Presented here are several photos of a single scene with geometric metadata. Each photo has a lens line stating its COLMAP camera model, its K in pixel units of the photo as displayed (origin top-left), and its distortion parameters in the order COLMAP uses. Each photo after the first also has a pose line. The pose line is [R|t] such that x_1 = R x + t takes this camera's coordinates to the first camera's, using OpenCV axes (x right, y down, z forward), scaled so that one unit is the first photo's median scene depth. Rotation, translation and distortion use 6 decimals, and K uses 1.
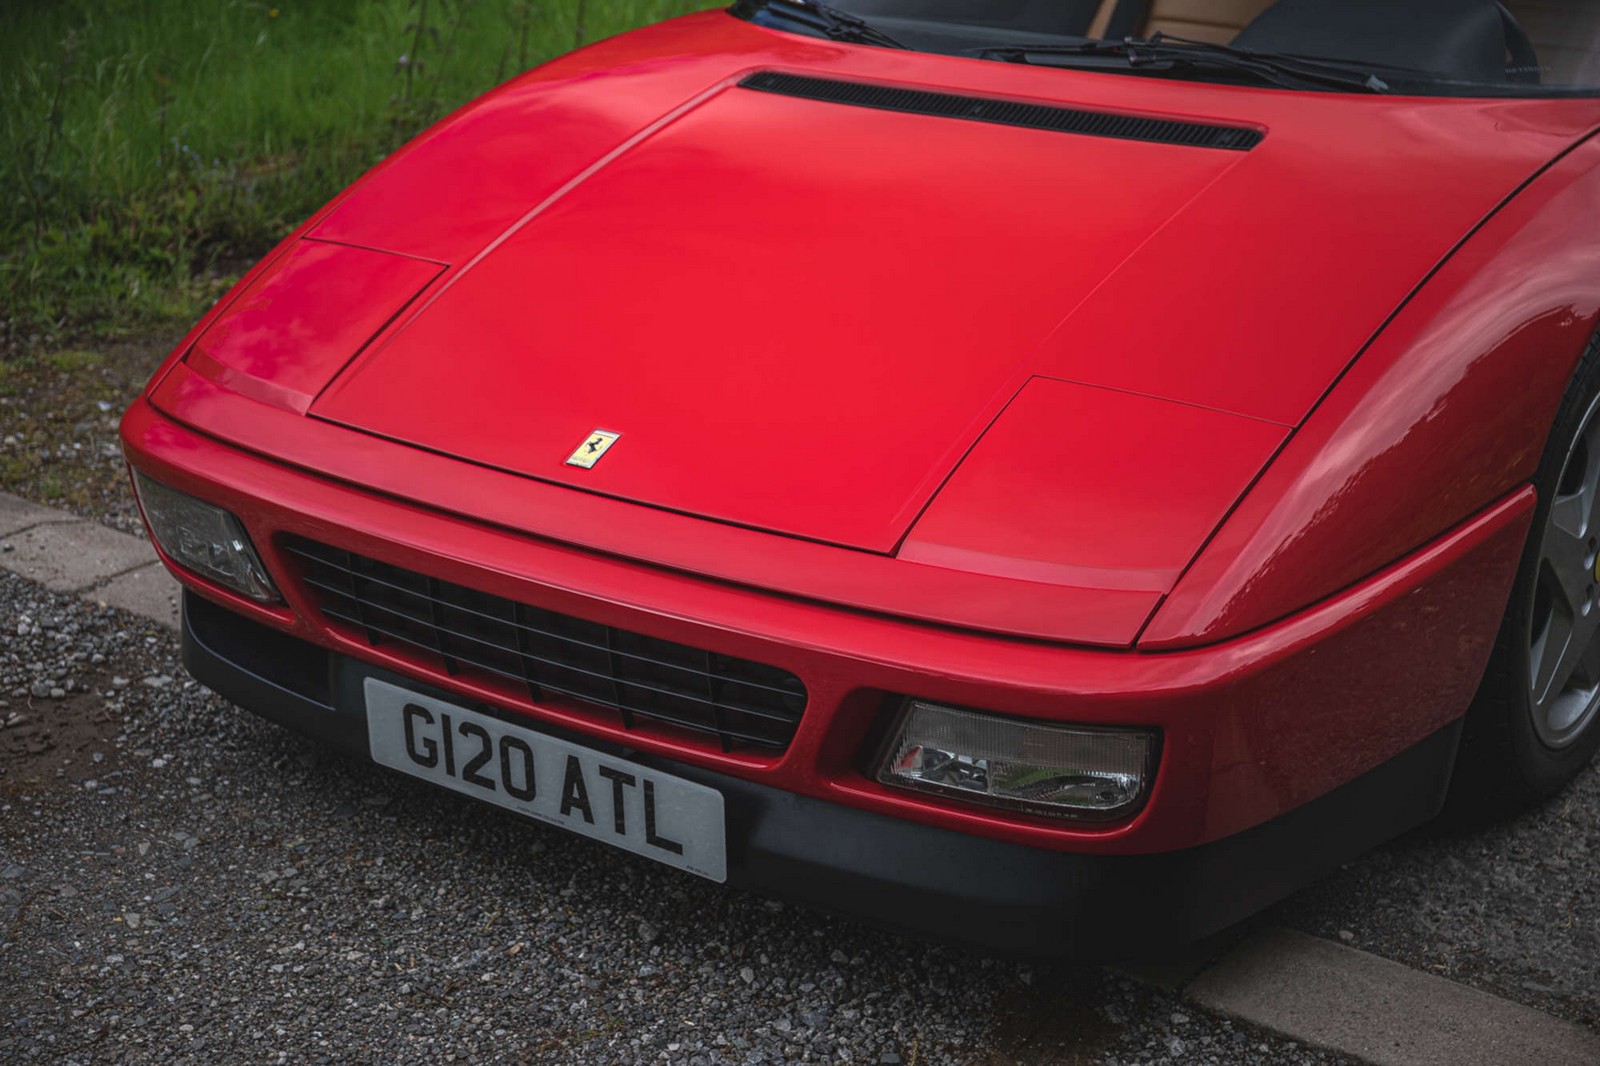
lens RADIAL K [[2568.9, 0, 791.8], [0, 2568.9, 534.5], [0, 0, 1]] dist [0.089206, 0.000000]
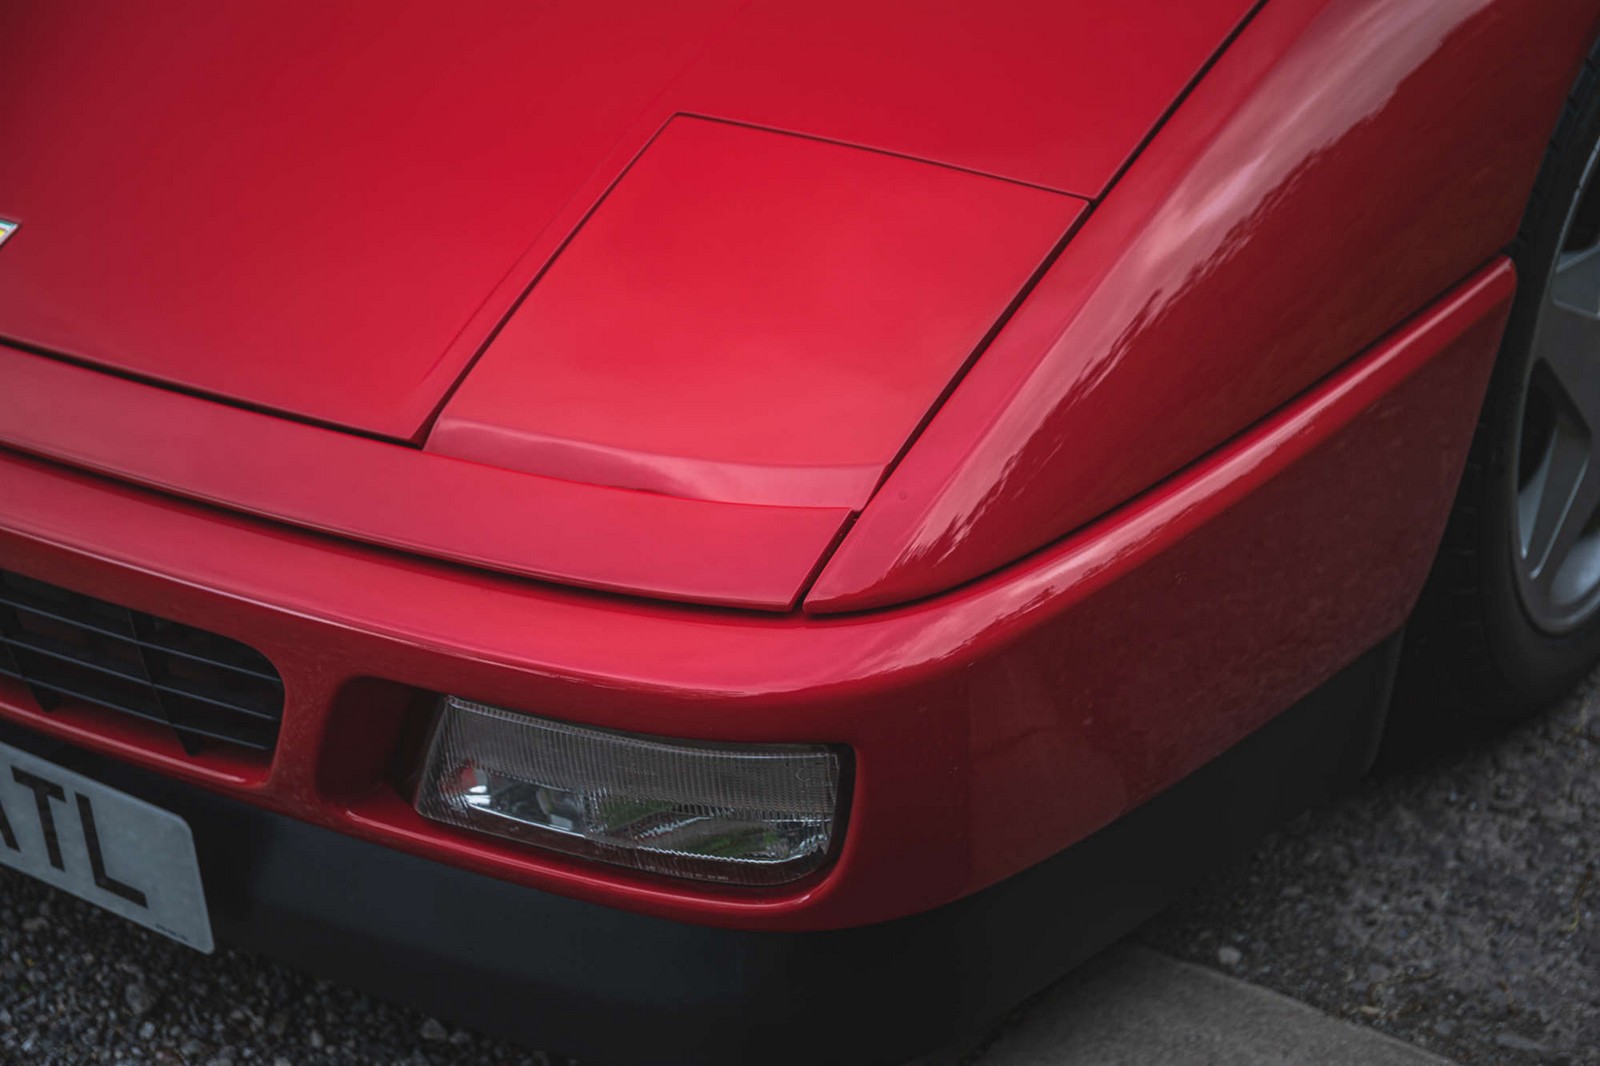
lens RADIAL K [[2867.9, 0, 811.7], [0, 2867.9, 536.3], [0, 0, 1]] dist [0.118503, 0.000000]
pose [[0.999351, -0.035376, -0.006739, 0.119521], [0.035976, 0.989164, 0.142340, -0.055203], [0.001630, -0.142490, 0.989795, 0.304023]]
